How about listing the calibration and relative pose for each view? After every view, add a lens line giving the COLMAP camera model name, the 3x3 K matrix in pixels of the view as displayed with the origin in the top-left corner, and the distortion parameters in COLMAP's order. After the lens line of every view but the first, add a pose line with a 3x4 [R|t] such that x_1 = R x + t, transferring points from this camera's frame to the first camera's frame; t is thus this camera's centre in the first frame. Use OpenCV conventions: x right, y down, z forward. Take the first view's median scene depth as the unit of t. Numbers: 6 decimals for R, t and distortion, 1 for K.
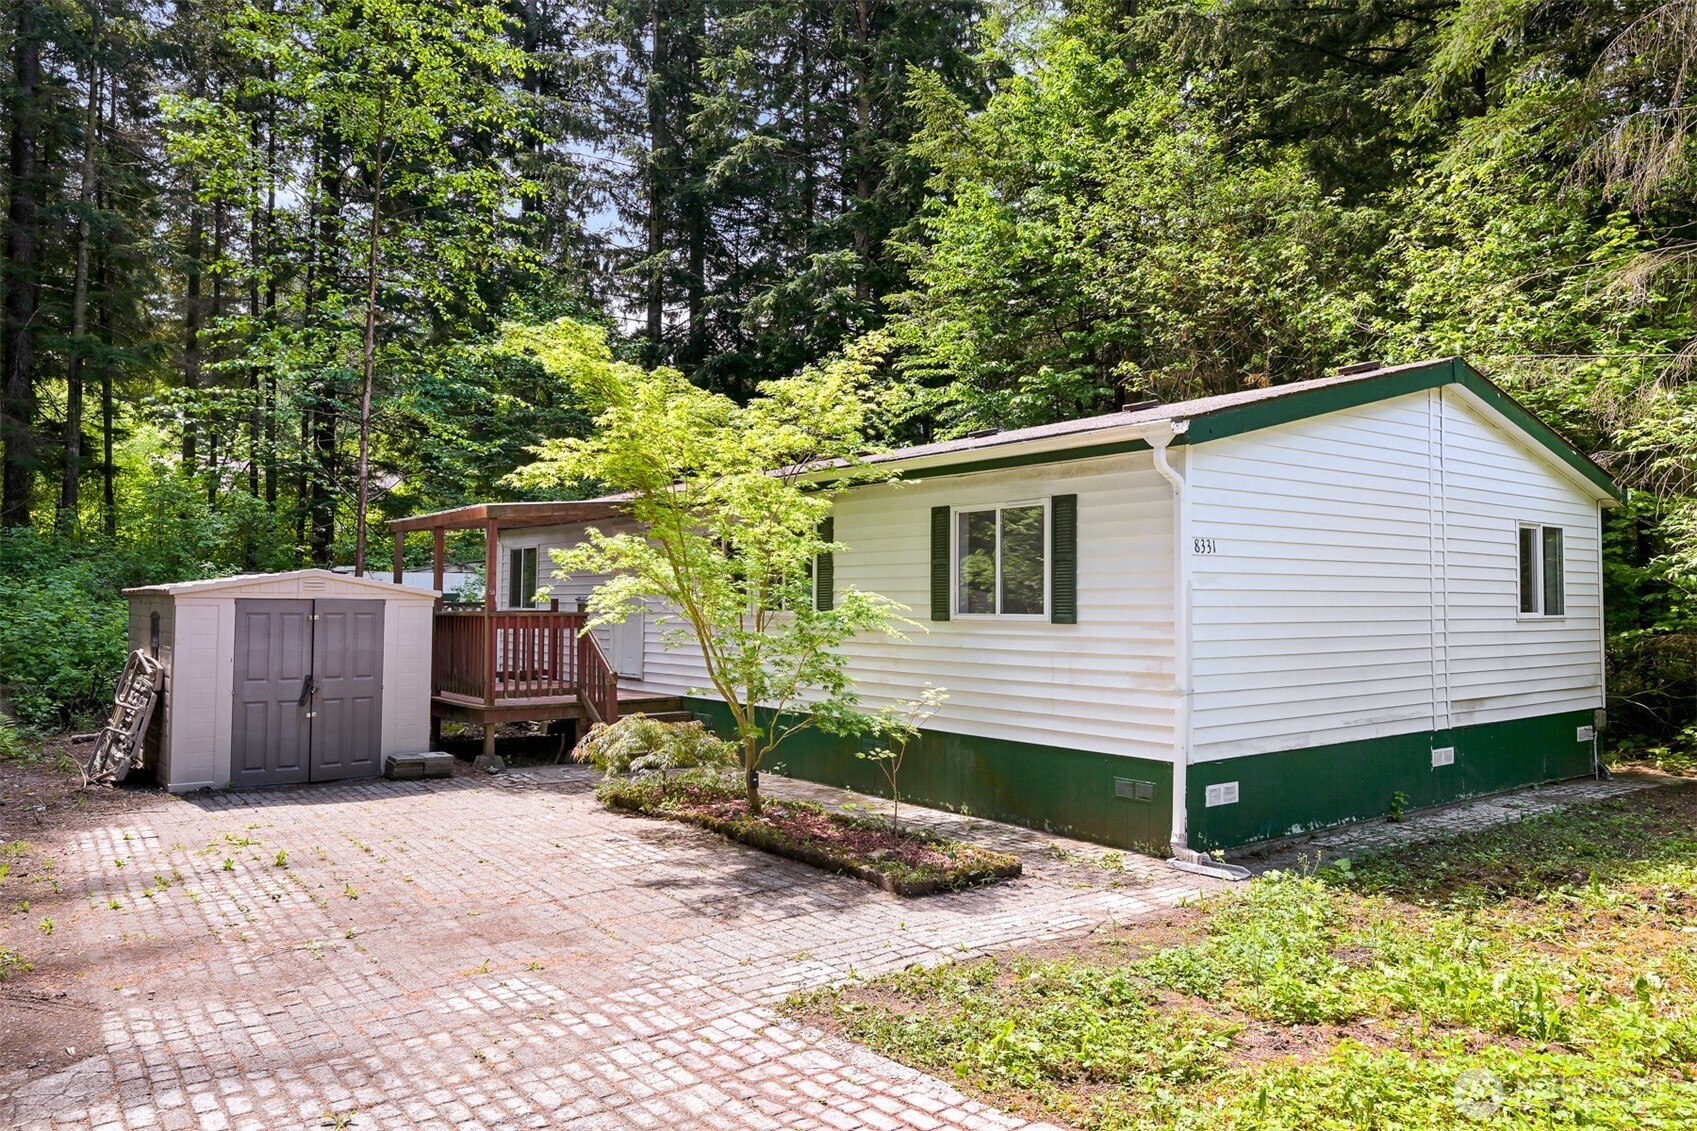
lens RADIAL K [[1186.4, 0, 846.8], [0, 1186.4, 563.9], [0, 0, 1]] dist [-0.000211, -0.003303]
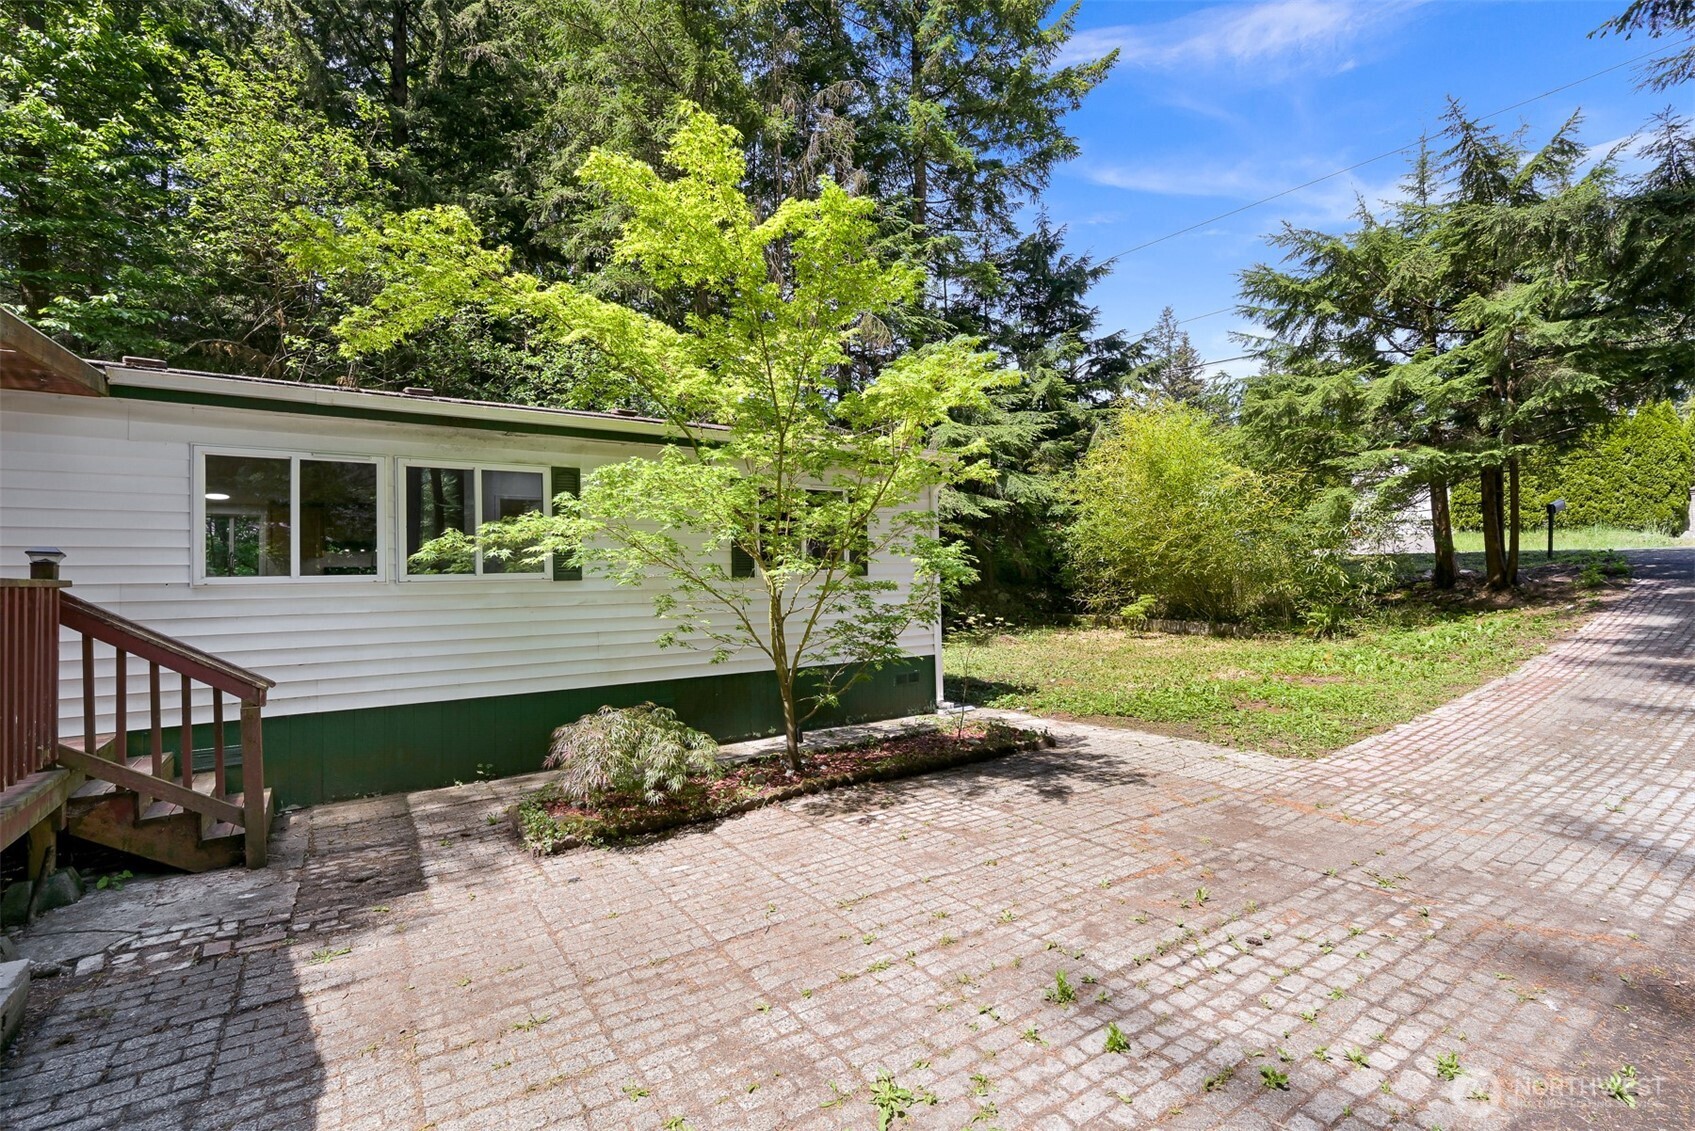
lens RADIAL K [[789.6, 0, 860.0], [0, 789.6, 566.6], [0, 0, 1]] dist [0.000718, 0.001153]
pose [[0.014873, 0.004682, 0.999878, -0.657839], [-0.013331, 0.999901, -0.004483, 0.041520], [-0.999801, -0.013263, 0.014934, 0.844722]]
